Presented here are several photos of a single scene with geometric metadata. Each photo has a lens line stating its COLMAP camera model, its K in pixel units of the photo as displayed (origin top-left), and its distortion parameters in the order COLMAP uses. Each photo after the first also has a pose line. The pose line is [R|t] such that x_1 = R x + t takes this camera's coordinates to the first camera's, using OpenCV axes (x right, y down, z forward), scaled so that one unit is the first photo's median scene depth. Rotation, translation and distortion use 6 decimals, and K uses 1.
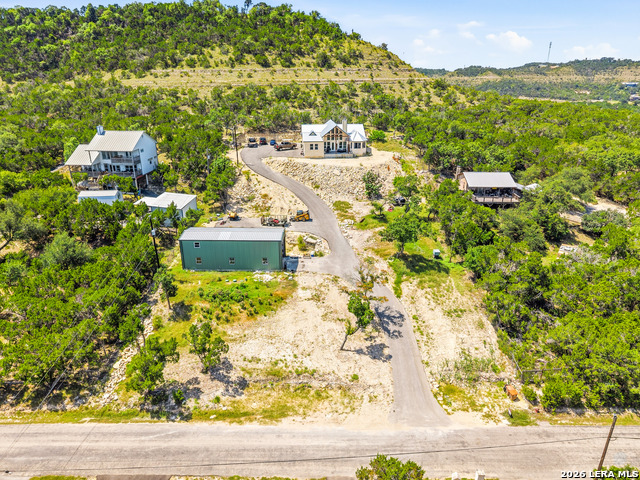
lens RADIAL K [[430.5, 0, 322.8], [0, 430.5, 239.4], [0, 0, 1]] dist [0.015900, -0.015533]
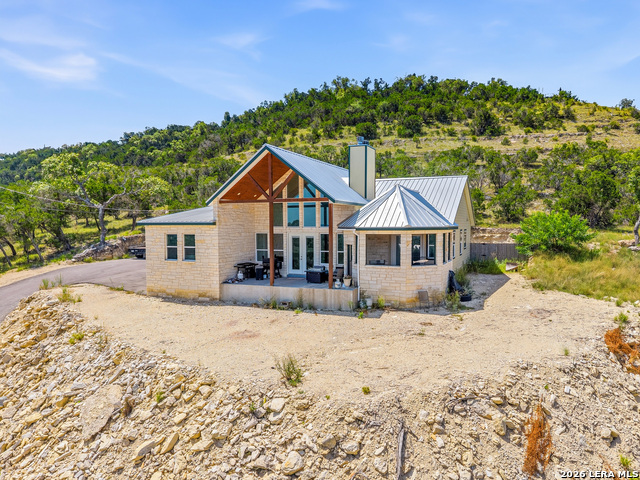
lens RADIAL K [[453.8, 0, 336.7], [0, 453.8, 242.7], [0, 0, 1]] dist [0.053849, -0.083994]
pose [[0.894058, 0.018021, -0.447589, 0.167008], [-0.157853, 0.947771, -0.277151, -0.182178], [0.419217, 0.318442, 0.850207, 0.918559]]
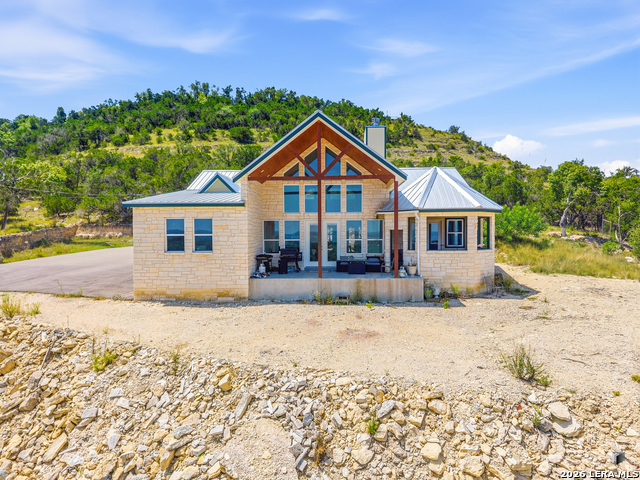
lens RADIAL K [[430.5, 0, 322.8], [0, 430.5, 239.4], [0, 0, 1]] dist [0.015900, -0.015533]
pose [[0.993118, -0.001093, -0.117117, 0.056690], [-0.038715, 0.940683, -0.337071, -0.173537], [0.110538, 0.339286, 0.934166, 0.929714]]
